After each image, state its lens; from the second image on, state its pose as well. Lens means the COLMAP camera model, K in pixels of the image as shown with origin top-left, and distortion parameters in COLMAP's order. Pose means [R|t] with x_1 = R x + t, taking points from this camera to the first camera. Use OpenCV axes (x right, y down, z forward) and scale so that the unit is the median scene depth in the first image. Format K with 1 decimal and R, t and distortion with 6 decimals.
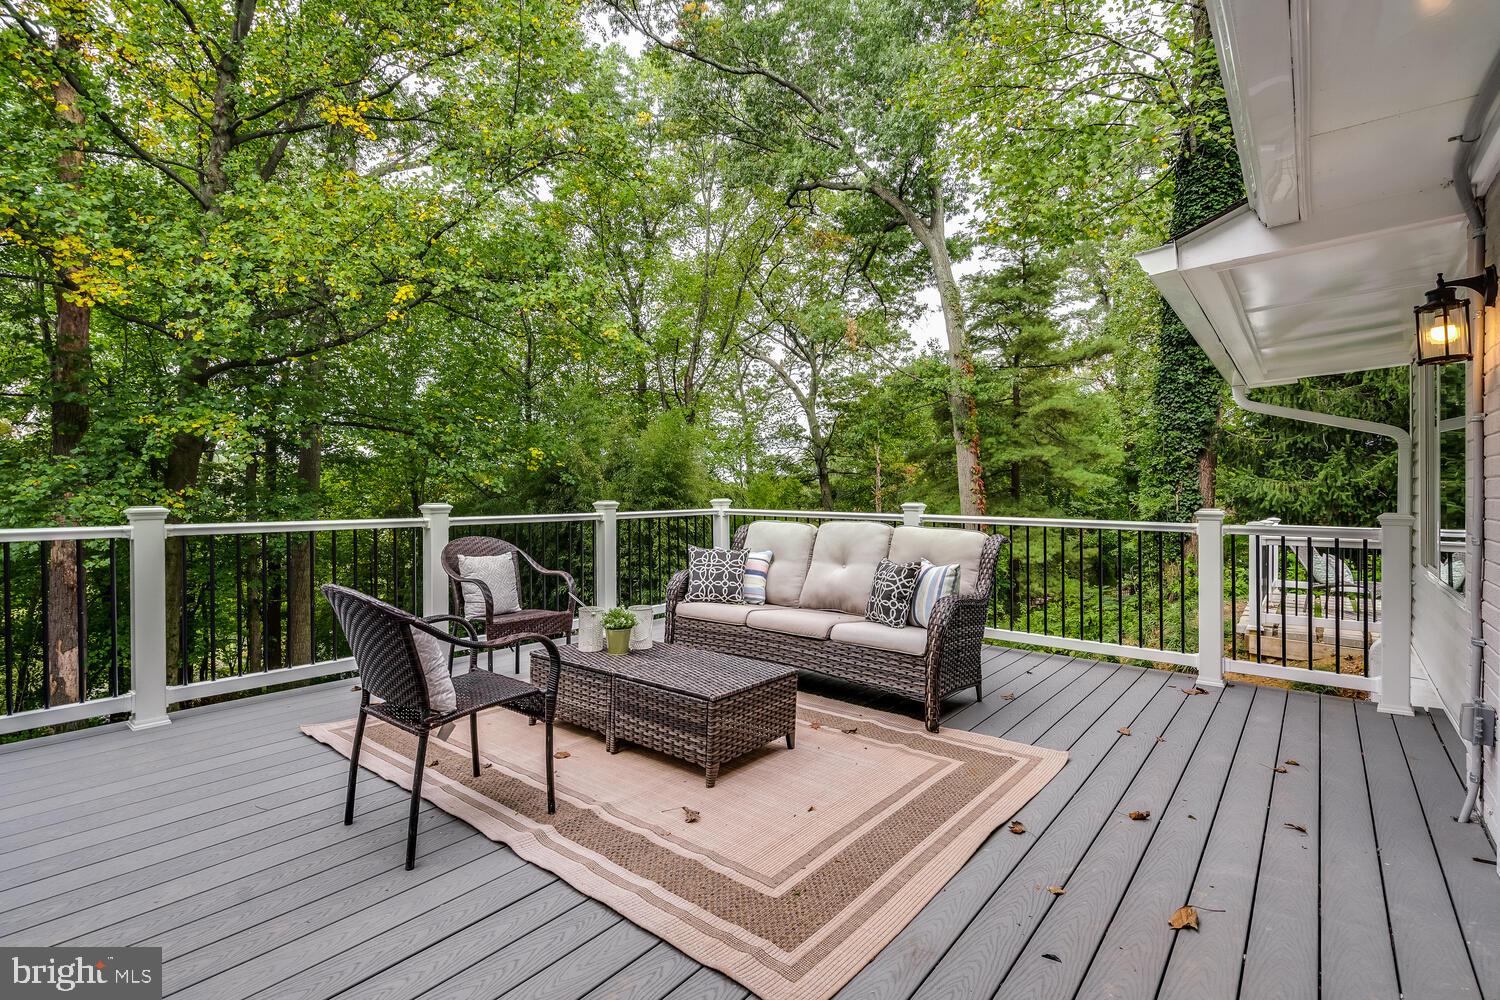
lens RADIAL K [[720.9, 0, 750.0], [0, 720.9, 500.0], [0, 0, 1]] dist [0.000571, -0.000064]
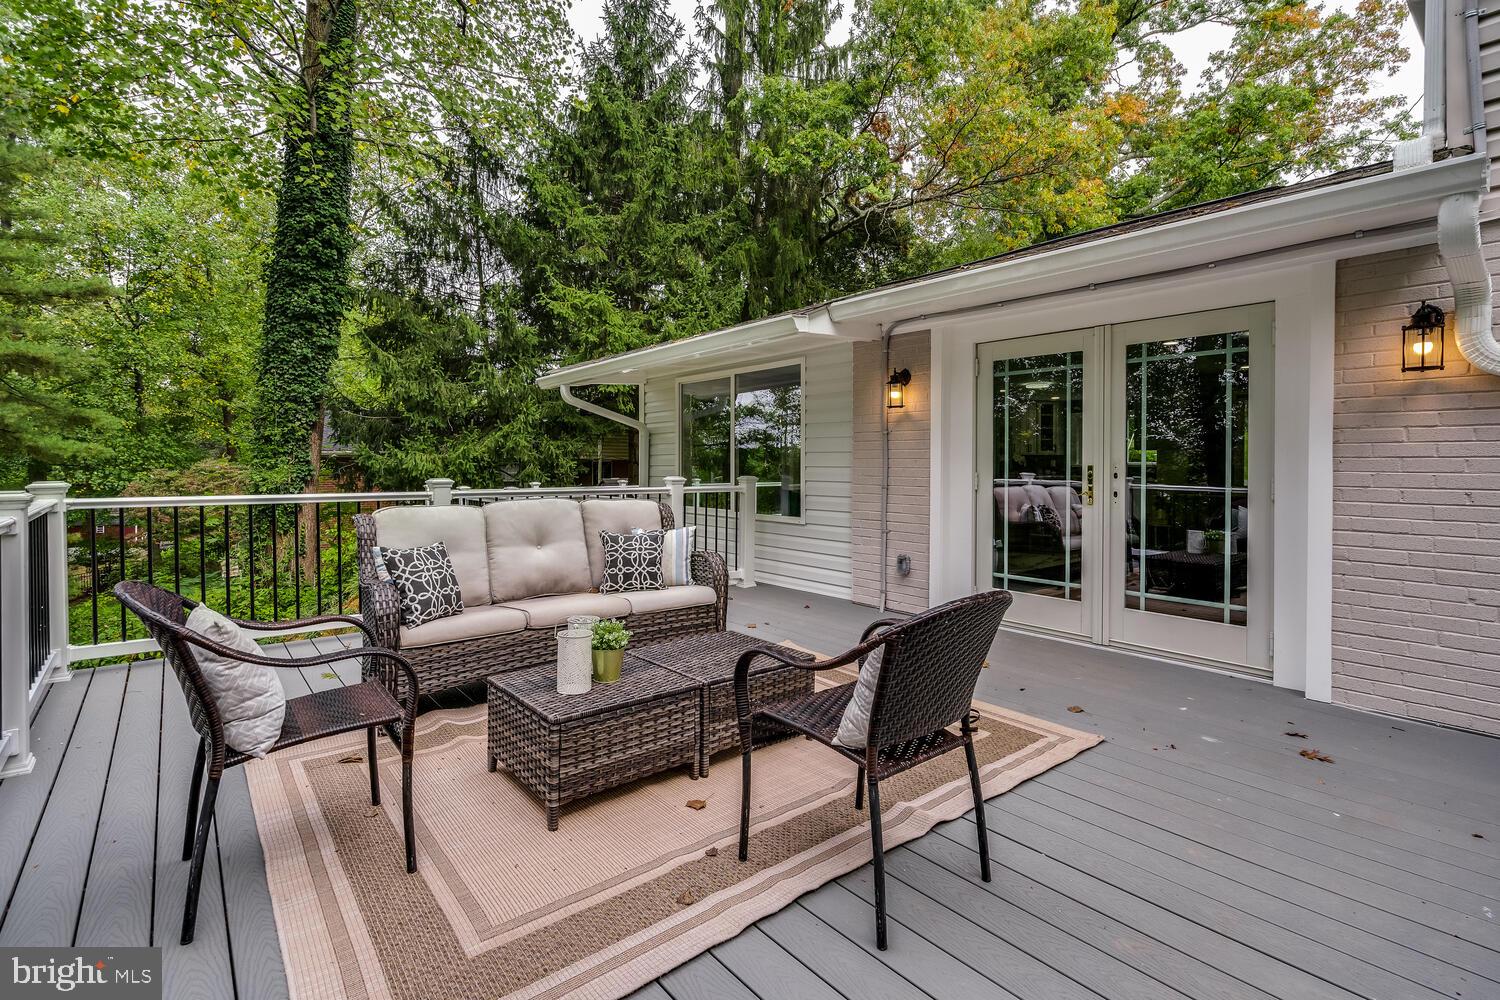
lens RADIAL K [[704.7, 0, 748.4], [0, 704.7, 454.7], [0, 0, 1]] dist [-0.001284, -0.000420]
pose [[0.213328, 0.003474, 0.976974, -0.682169], [0.018144, 0.999807, -0.007517, -0.014314], [-0.976812, 0.019330, 0.213224, 0.524685]]
